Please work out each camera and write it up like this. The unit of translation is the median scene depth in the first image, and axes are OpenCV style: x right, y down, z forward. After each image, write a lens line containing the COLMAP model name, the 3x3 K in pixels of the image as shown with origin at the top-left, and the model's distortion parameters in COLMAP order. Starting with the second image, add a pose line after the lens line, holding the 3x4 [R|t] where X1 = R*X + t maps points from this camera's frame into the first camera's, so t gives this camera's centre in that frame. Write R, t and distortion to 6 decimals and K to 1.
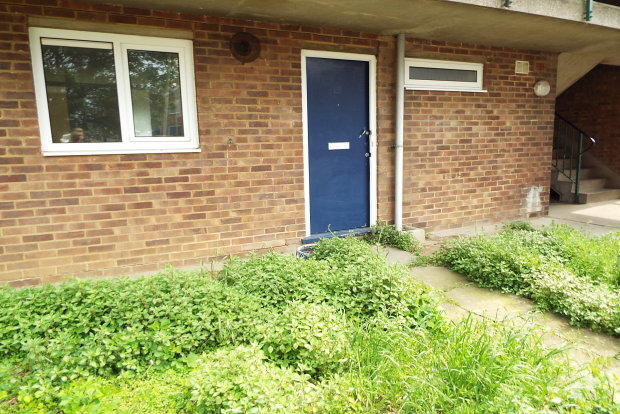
lens RADIAL K [[441.2, 0, 309.5], [0, 441.2, 211.8], [0, 0, 1]] dist [0.004030, -0.003661]
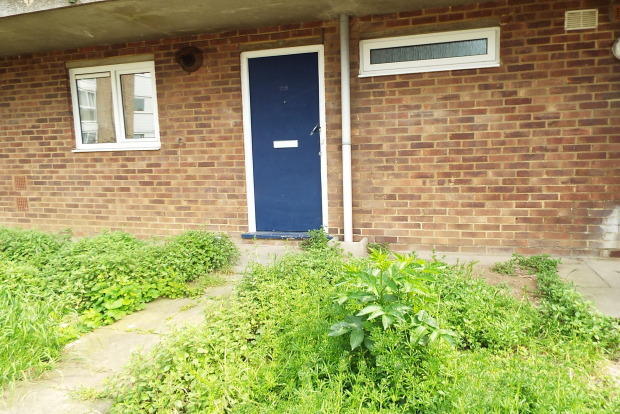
lens RADIAL K [[441.2, 0, 309.6], [0, 441.2, 202.3], [0, 0, 1]] dist [0.004030, -0.003661]
pose [[0.728822, 0.085193, -0.679382, 0.793925], [-0.093824, 0.995296, 0.024157, -0.051361], [0.678244, 0.046136, 0.733387, 0.338754]]
